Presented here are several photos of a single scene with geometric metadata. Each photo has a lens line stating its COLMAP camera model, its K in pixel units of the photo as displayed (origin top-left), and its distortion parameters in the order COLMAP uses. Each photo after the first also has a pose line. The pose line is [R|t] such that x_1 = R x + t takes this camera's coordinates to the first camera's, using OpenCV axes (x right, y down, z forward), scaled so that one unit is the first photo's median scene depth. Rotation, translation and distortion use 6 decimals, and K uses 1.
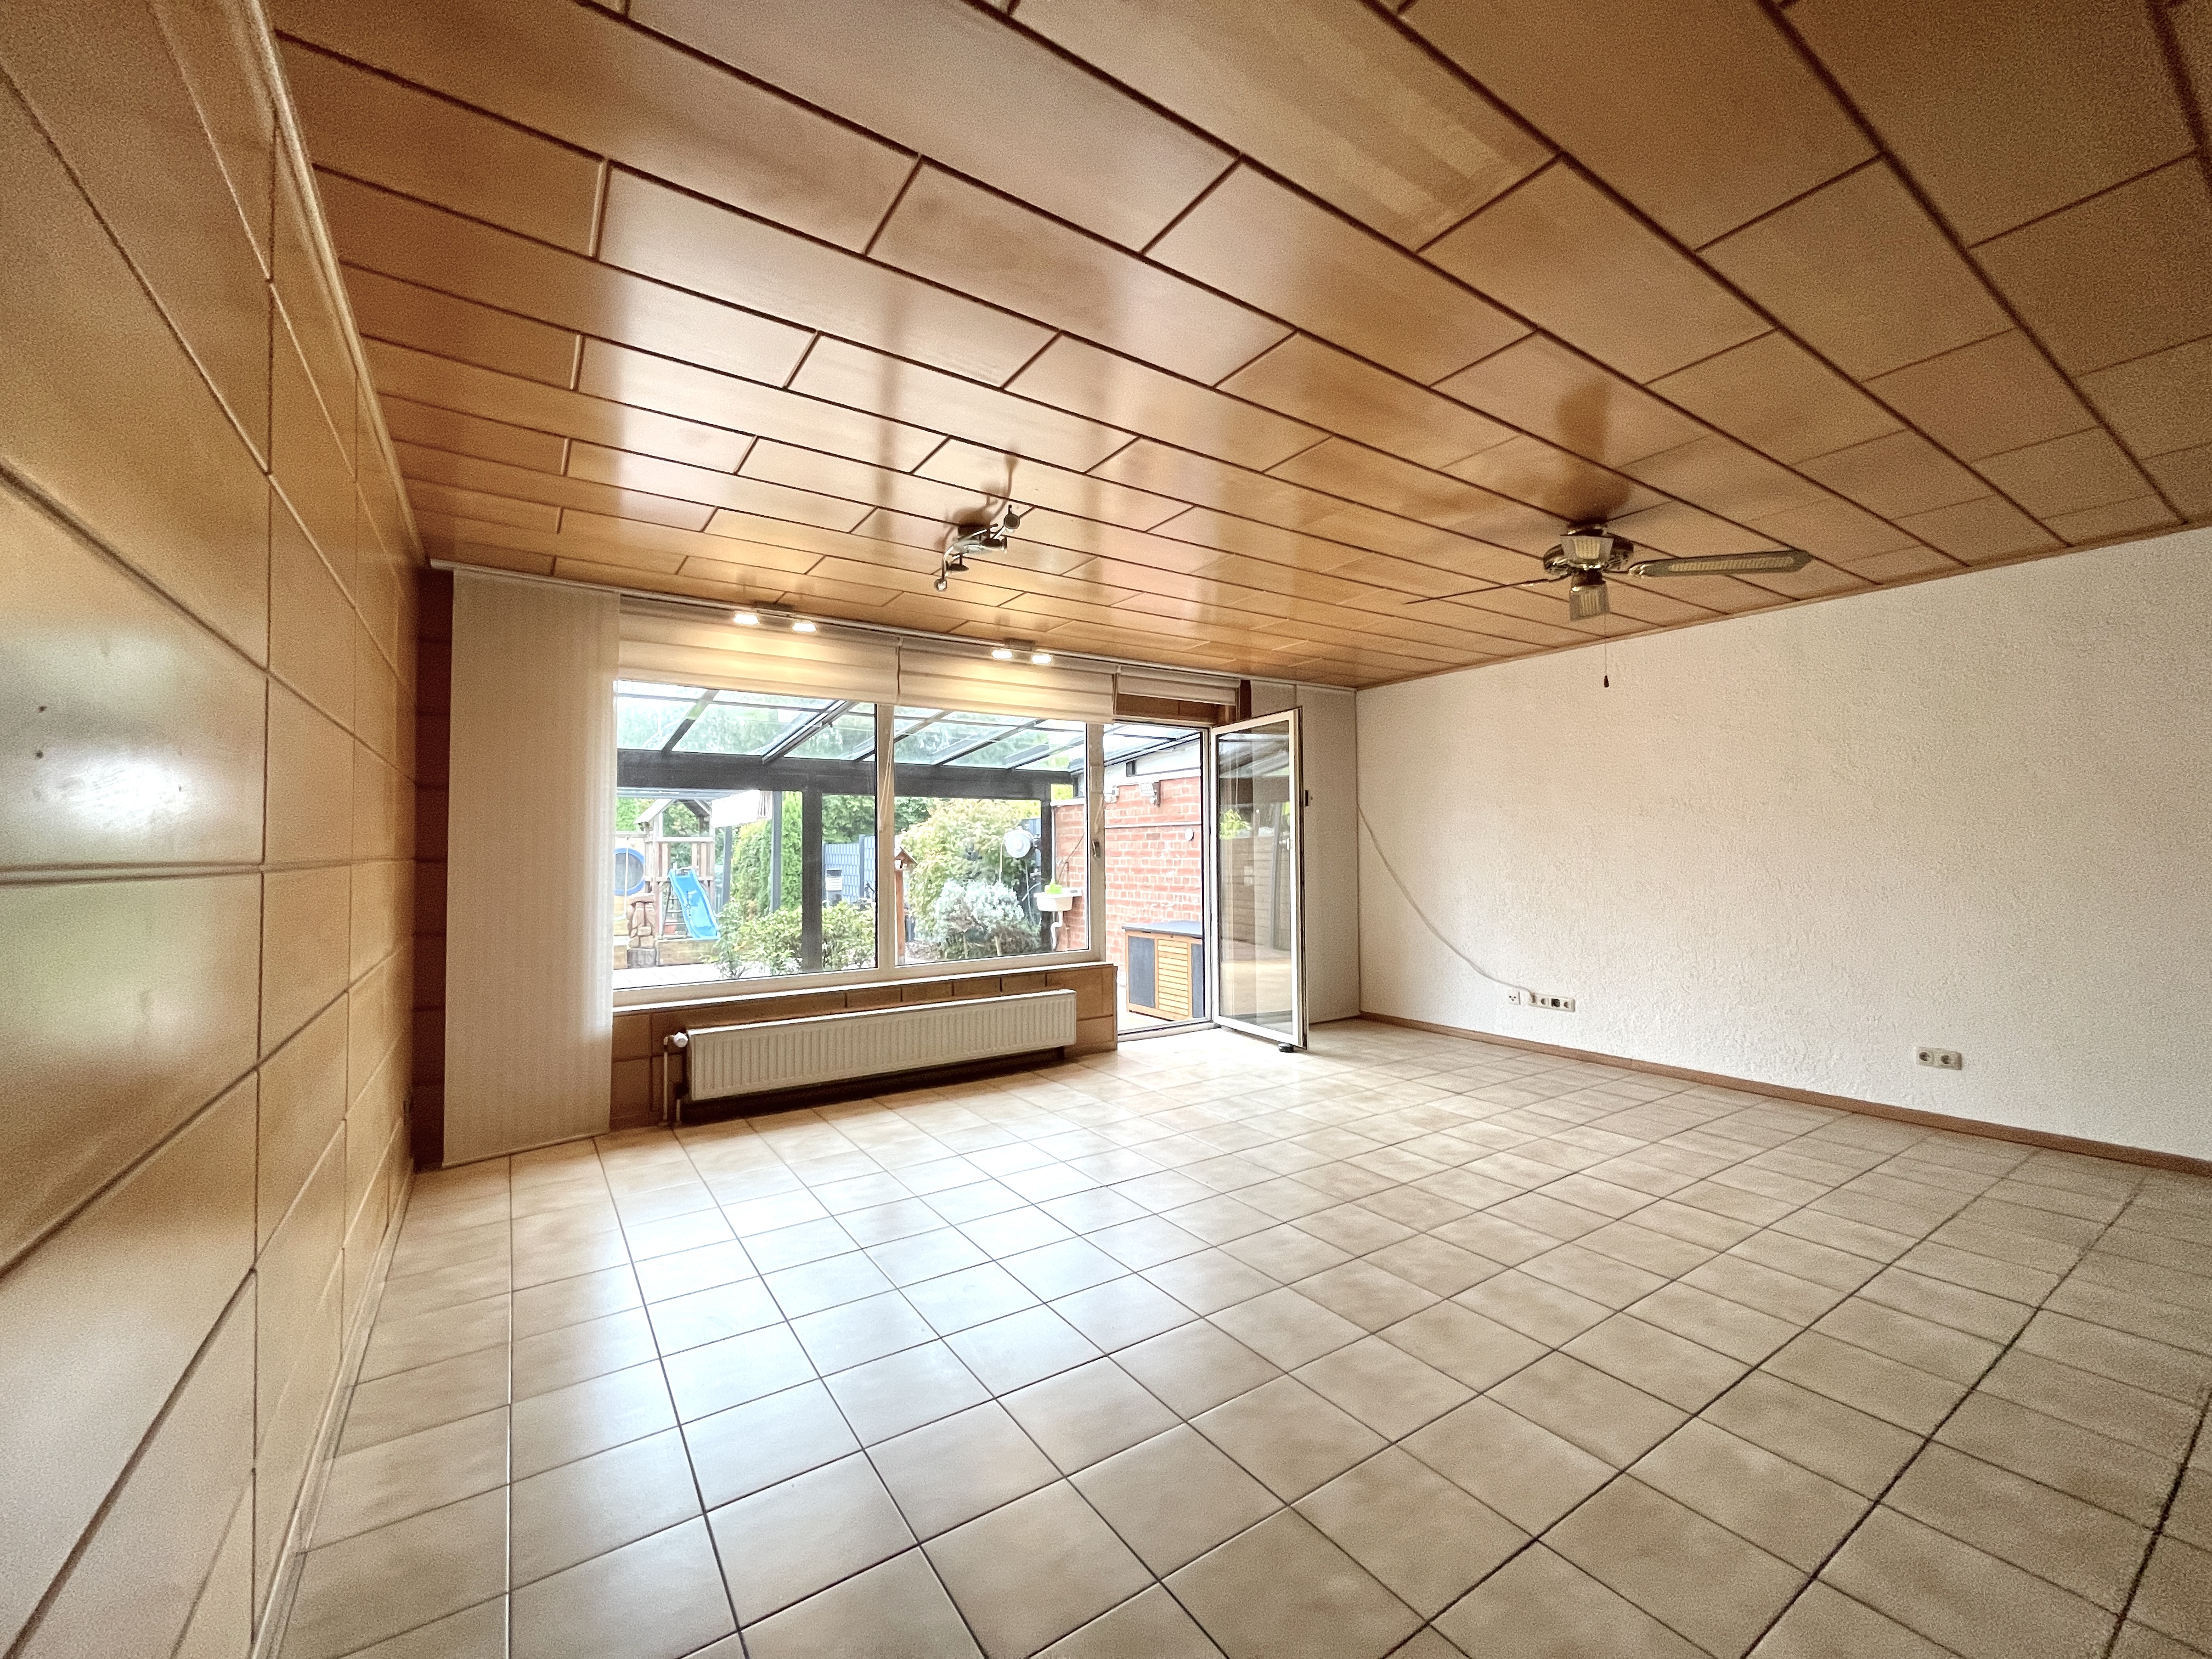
lens RADIAL K [[919.0, 0, 1108.6], [0, 919.0, 837.8], [0, 0, 1]] dist [-0.002073, 0.000556]
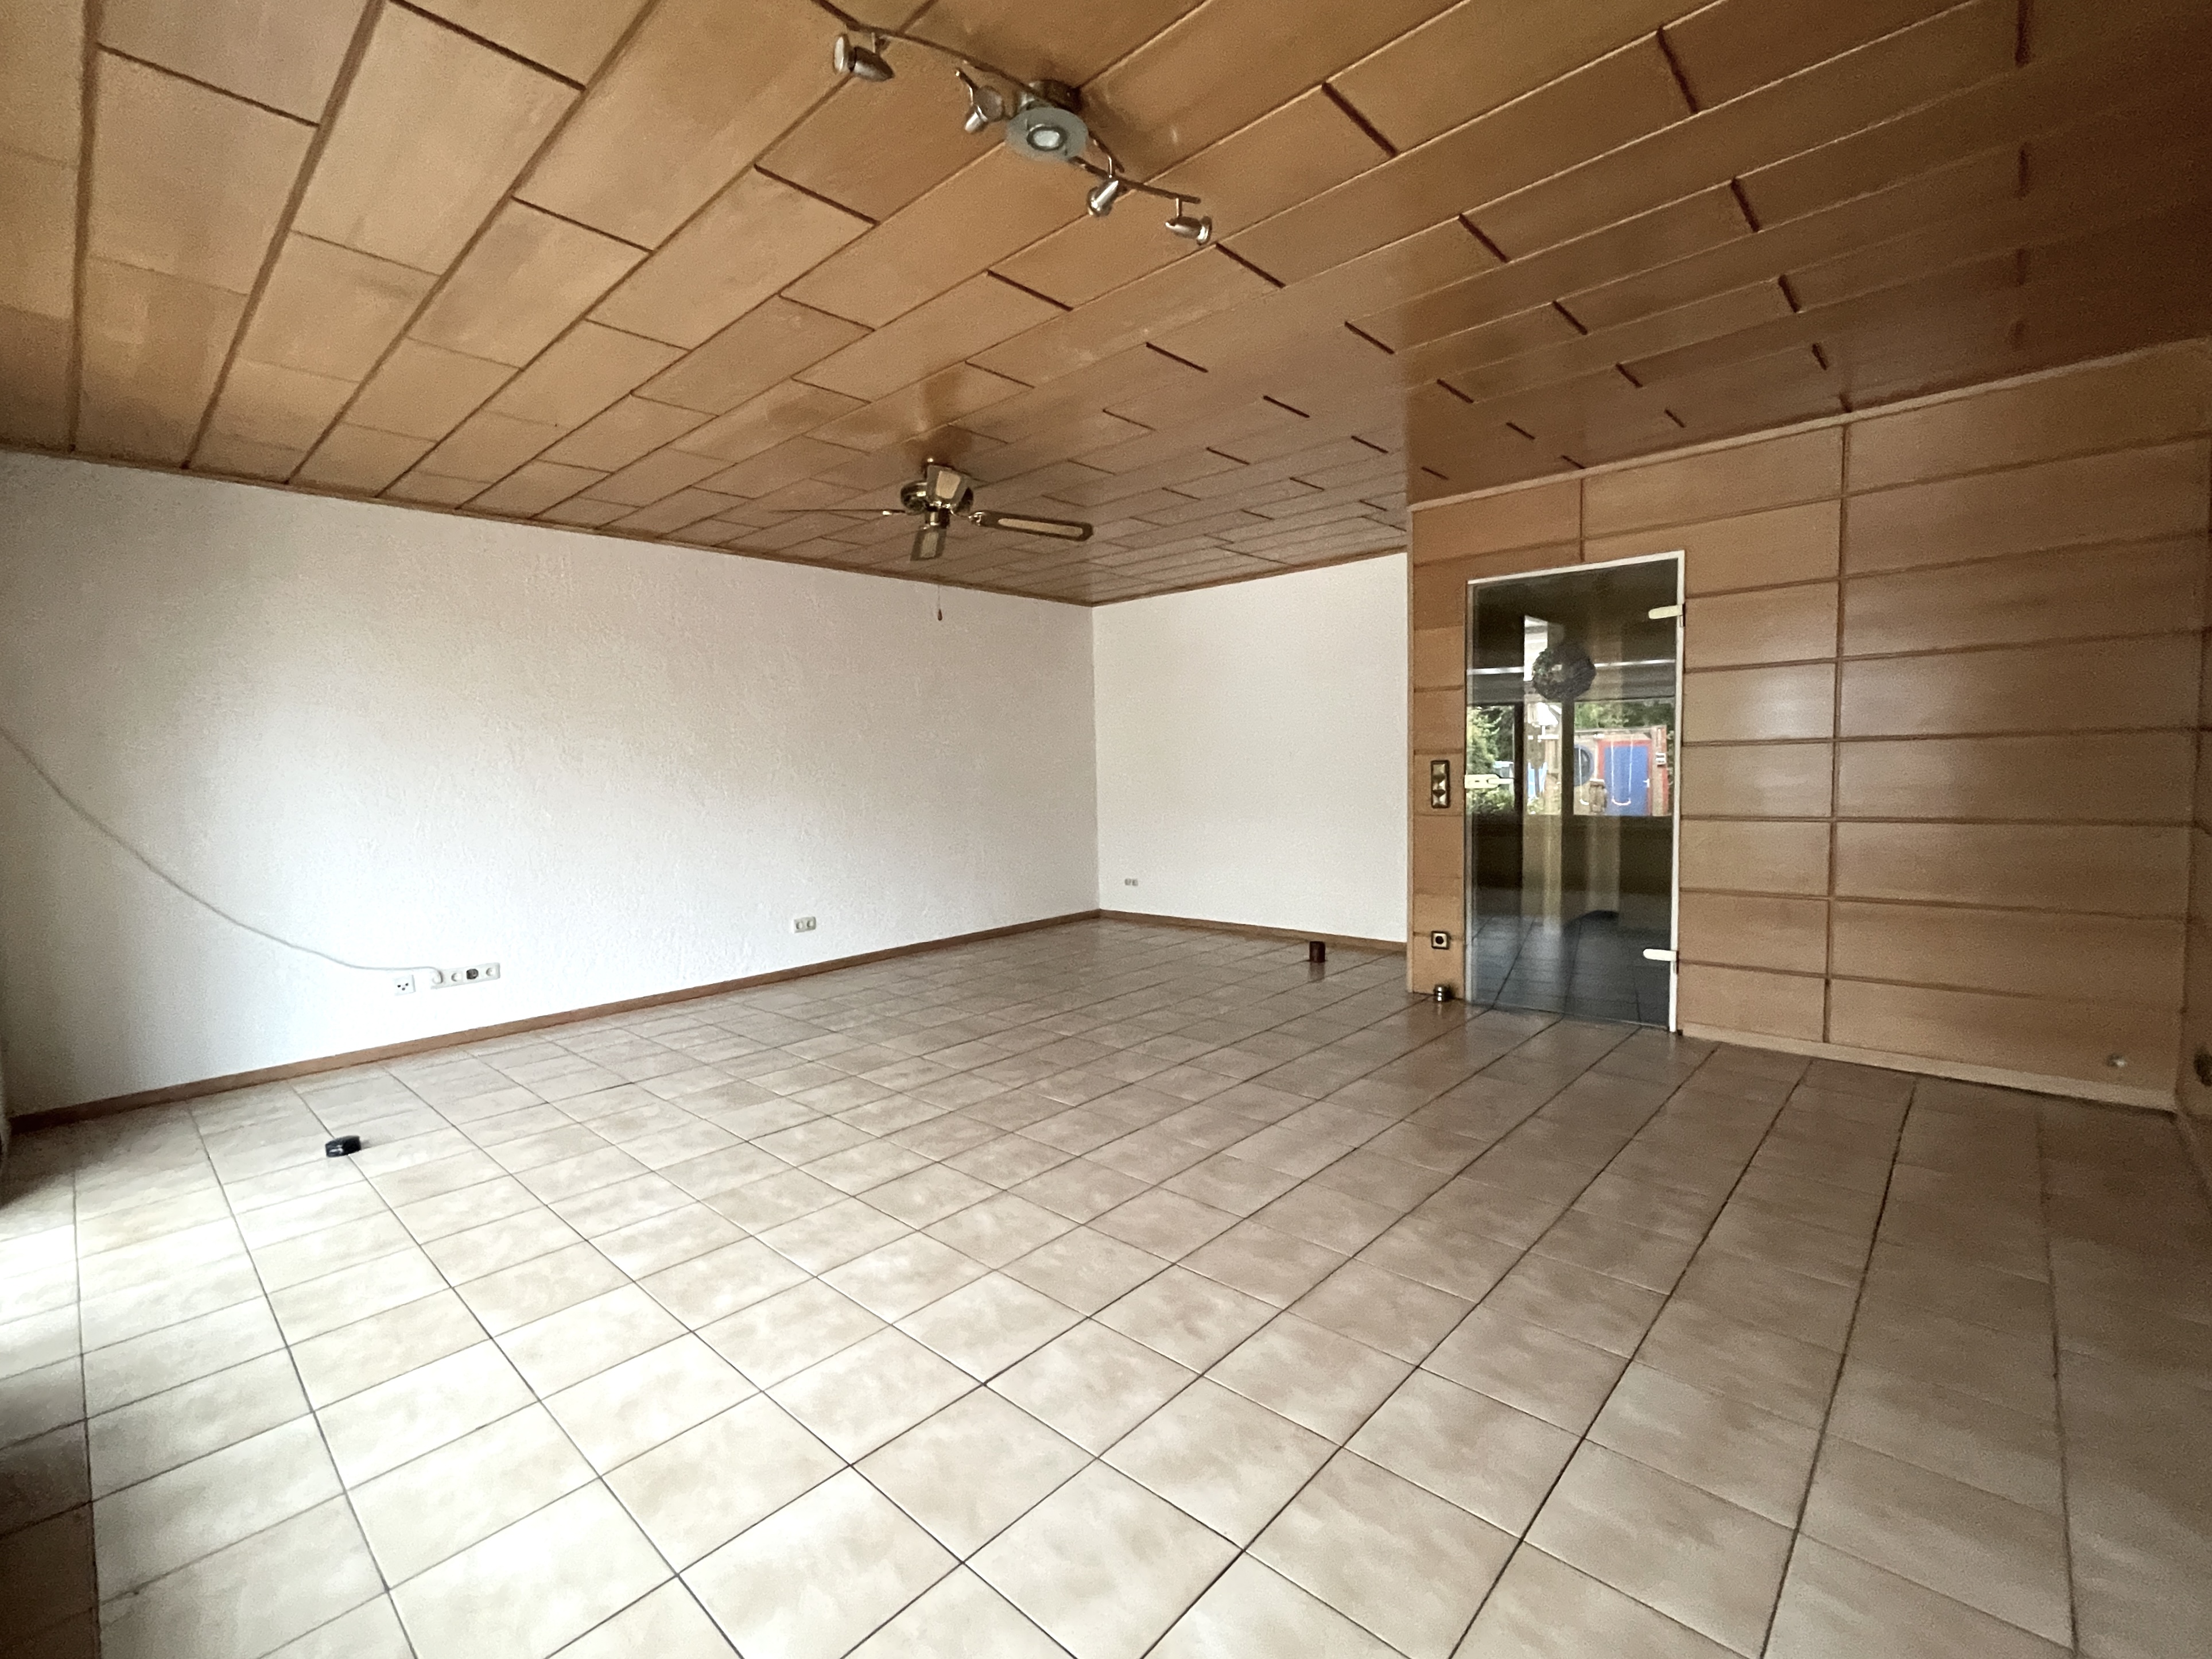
lens RADIAL K [[919.1, 0, 1112.2], [0, 919.1, 830.9], [0, 0, 1]] dist [-0.002073, 0.000556]
pose [[-0.232376, -0.057580, 0.970920, -0.539258], [0.008919, 0.998078, 0.061325, 0.020711], [-0.972585, 0.022910, -0.231416, 0.892773]]
